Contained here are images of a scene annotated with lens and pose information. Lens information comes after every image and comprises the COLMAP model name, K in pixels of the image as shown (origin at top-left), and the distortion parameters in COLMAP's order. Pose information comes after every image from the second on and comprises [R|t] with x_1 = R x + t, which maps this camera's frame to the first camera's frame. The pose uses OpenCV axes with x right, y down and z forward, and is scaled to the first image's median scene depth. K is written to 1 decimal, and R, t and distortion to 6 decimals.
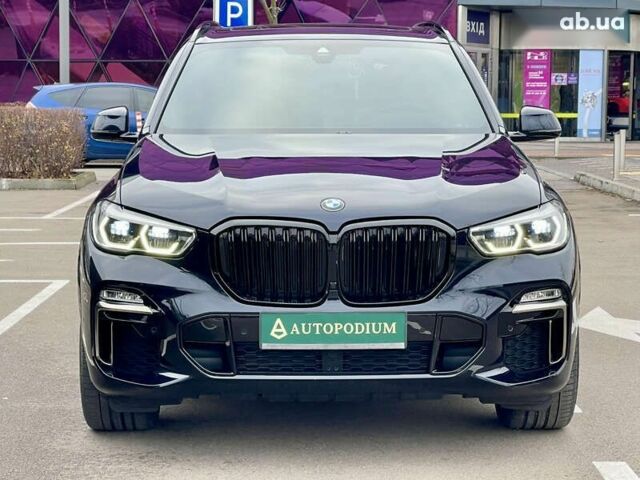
lens RADIAL K [[1377.7, 0, 322.2], [0, 1377.7, 242.2], [0, 0, 1]] dist [0.314074, 0.000000]
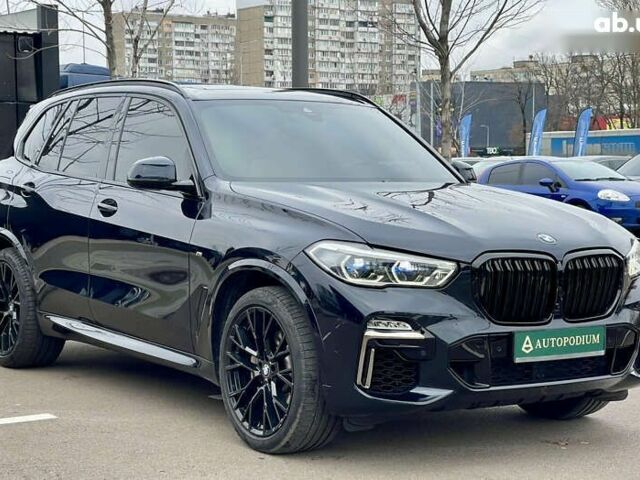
lens RADIAL K [[1377.7, 0, 319.4], [0, 1377.7, 267.1], [0, 0, 1]] dist [0.314074, 0.000000]
pose [[0.835792, -0.030147, 0.548219, -0.829880], [0.038337, 0.999259, -0.003496, -0.006435], [-0.547707, 0.023939, 0.836328, 0.098789]]
